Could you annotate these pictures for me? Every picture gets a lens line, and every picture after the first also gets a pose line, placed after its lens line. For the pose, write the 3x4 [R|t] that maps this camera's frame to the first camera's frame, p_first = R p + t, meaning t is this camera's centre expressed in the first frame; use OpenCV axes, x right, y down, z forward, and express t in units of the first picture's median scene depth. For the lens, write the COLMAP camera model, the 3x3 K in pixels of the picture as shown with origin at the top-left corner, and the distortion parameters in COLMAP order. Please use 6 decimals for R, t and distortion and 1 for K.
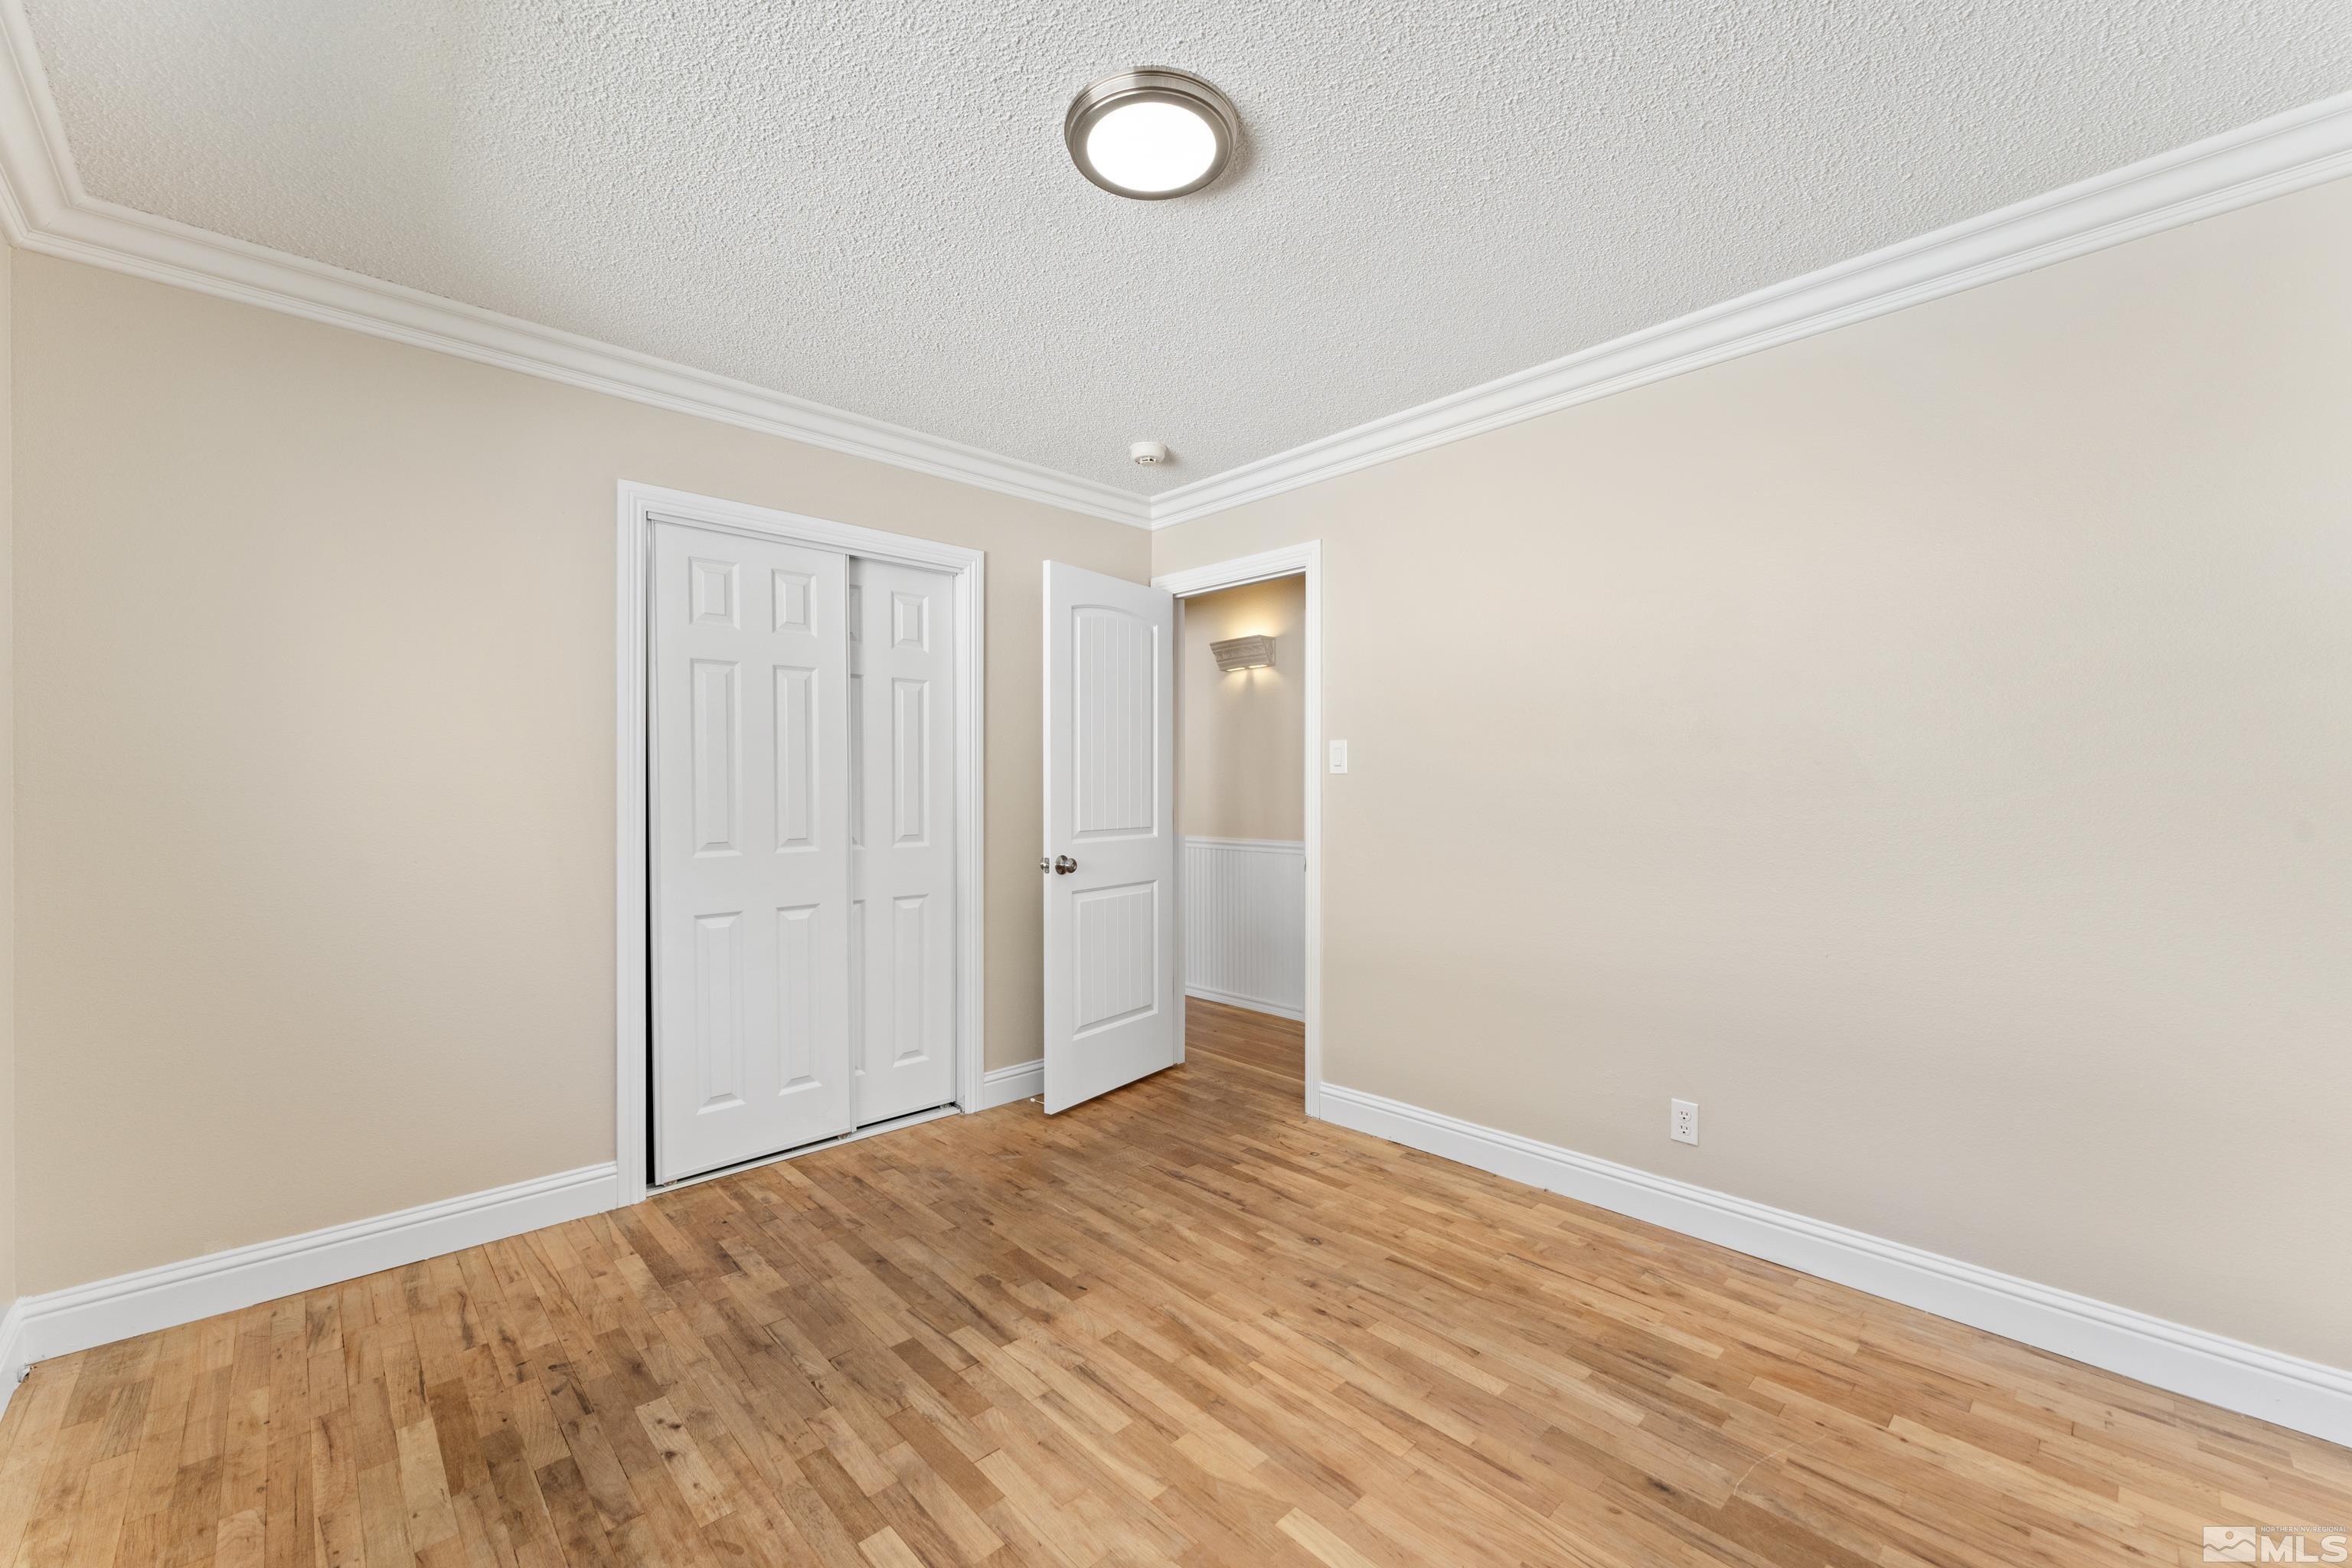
lens RADIAL K [[942.2, 0, 1176.0], [0, 942.2, 784.0], [0, 0, 1]] dist [-0.000060, -0.000032]
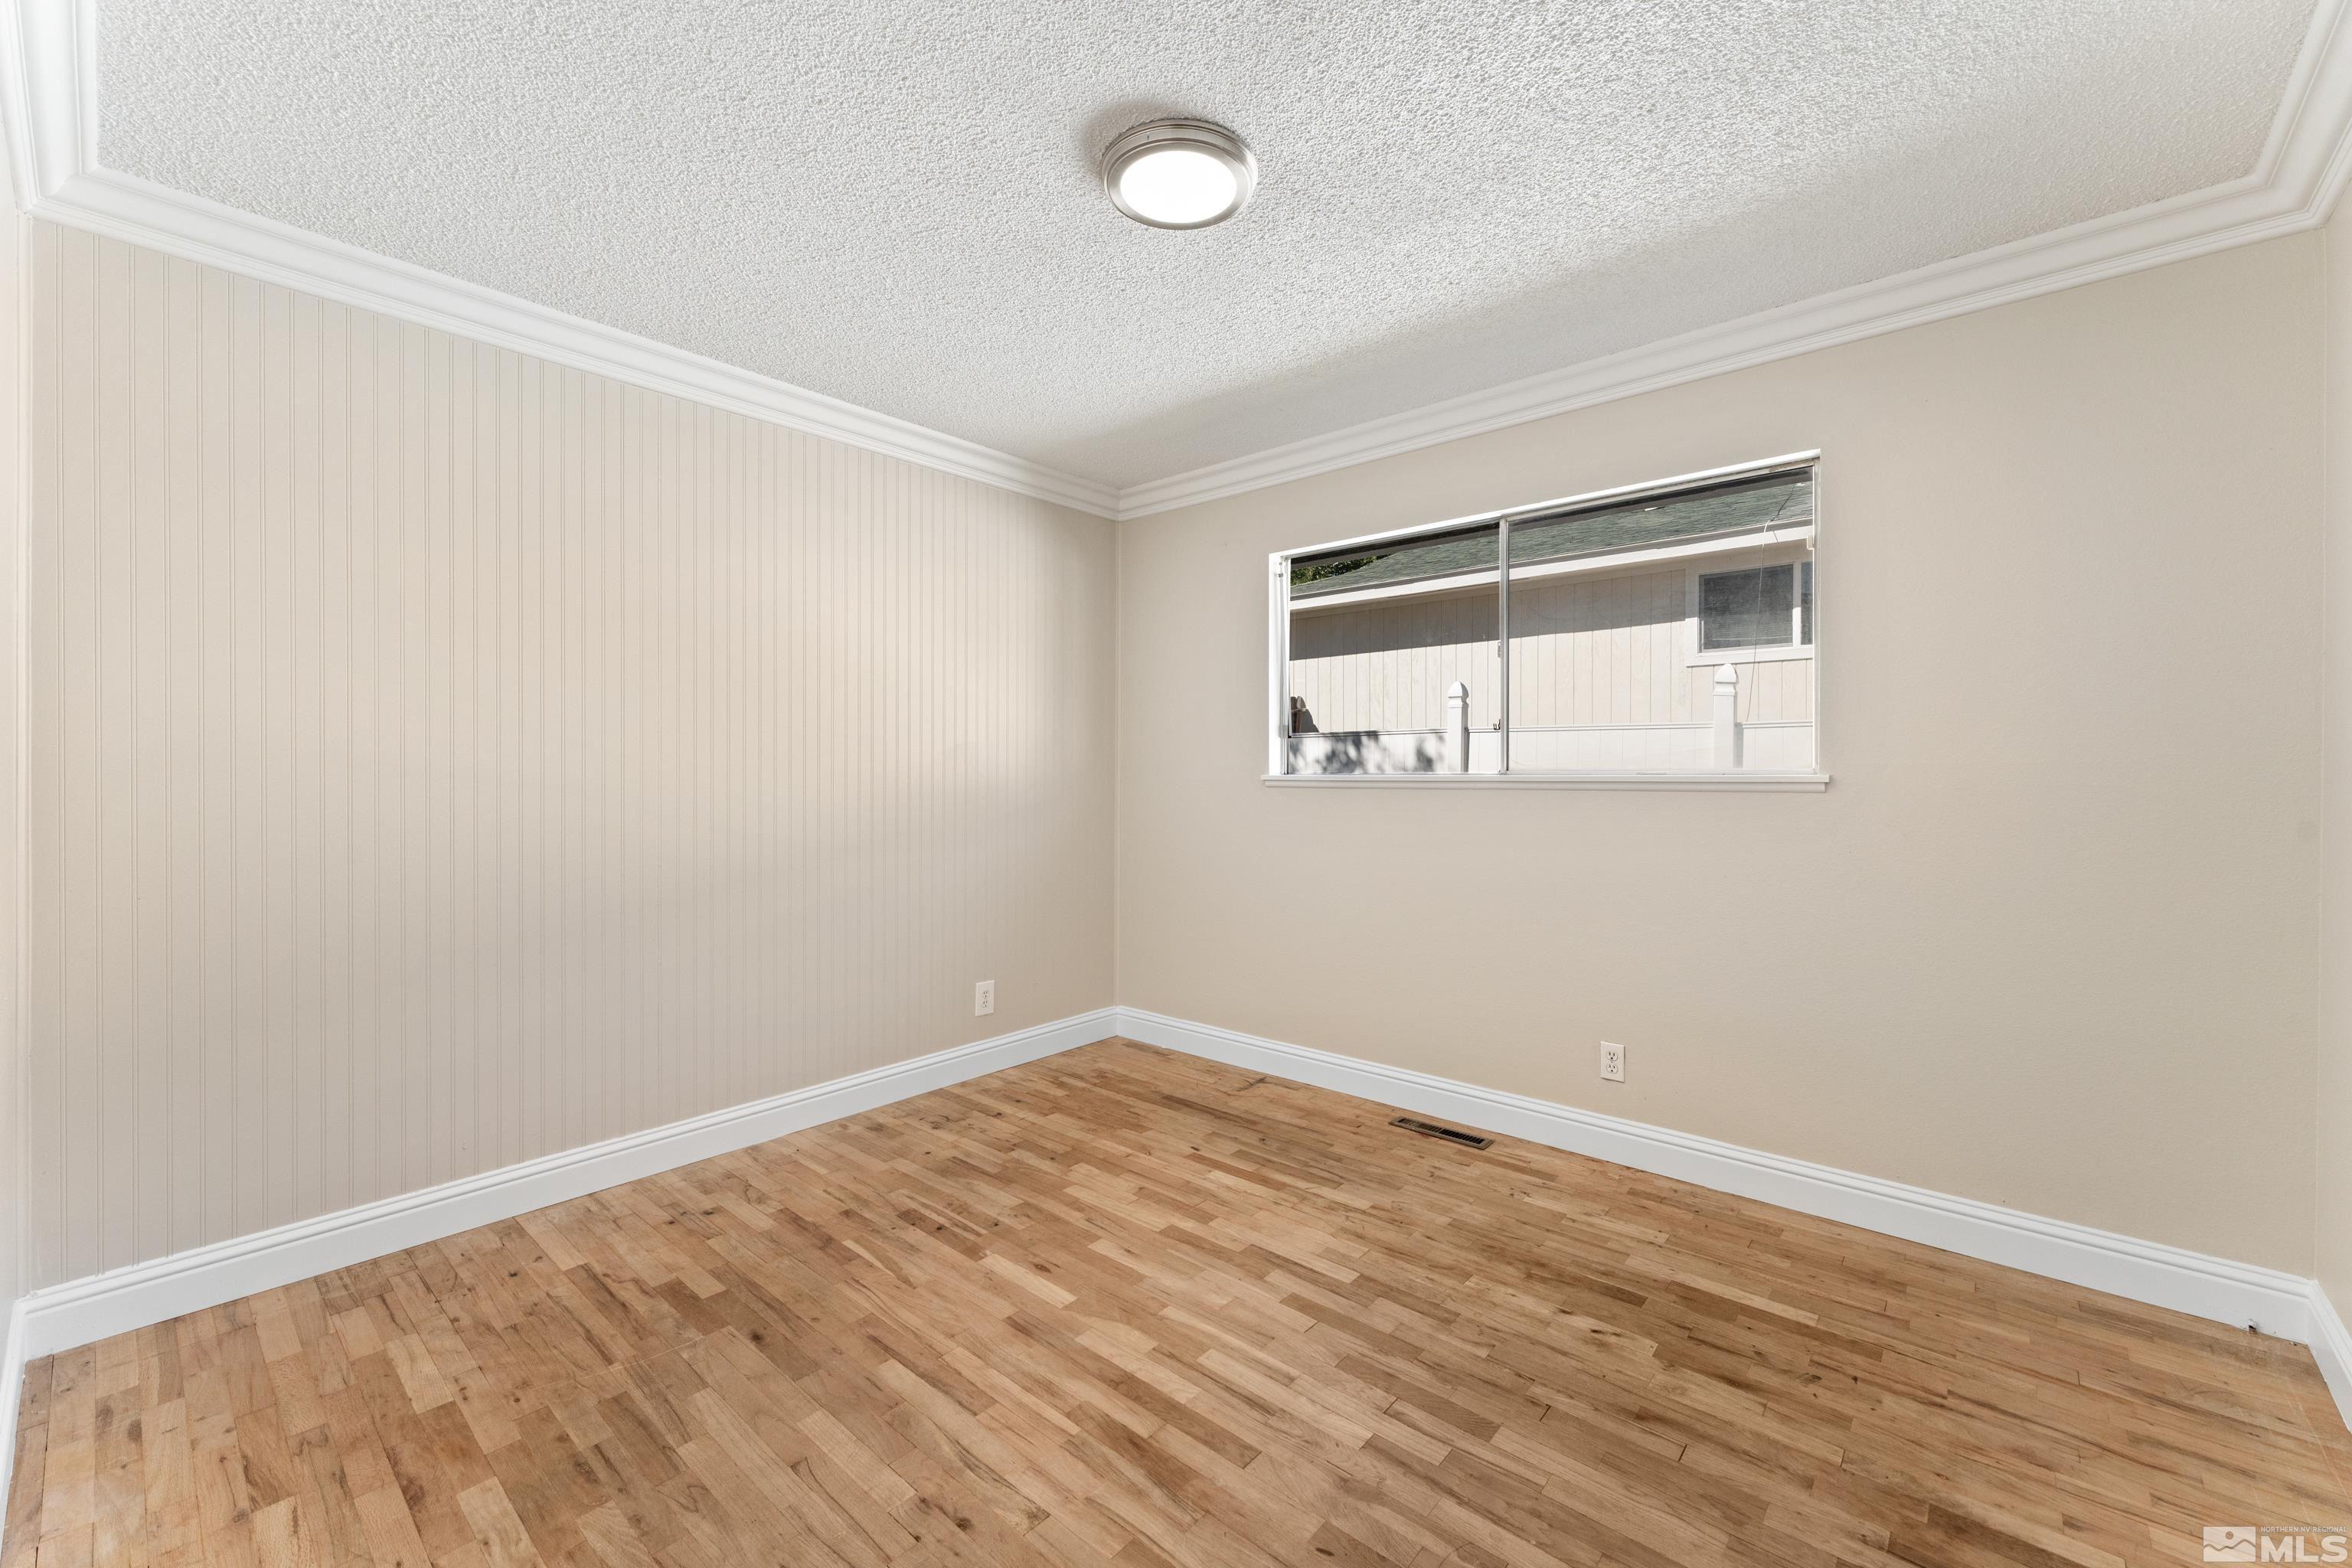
lens RADIAL K [[942.2, 0, 1176.0], [0, 942.2, 784.0], [0, 0, 1]] dist [-0.000060, -0.000032]
pose [[-0.995813, -0.000166, -0.091410, 0.072721], [-0.000913, 0.999966, 0.008139, 0.012722], [0.091405, 0.008189, -0.995780, 1.972488]]
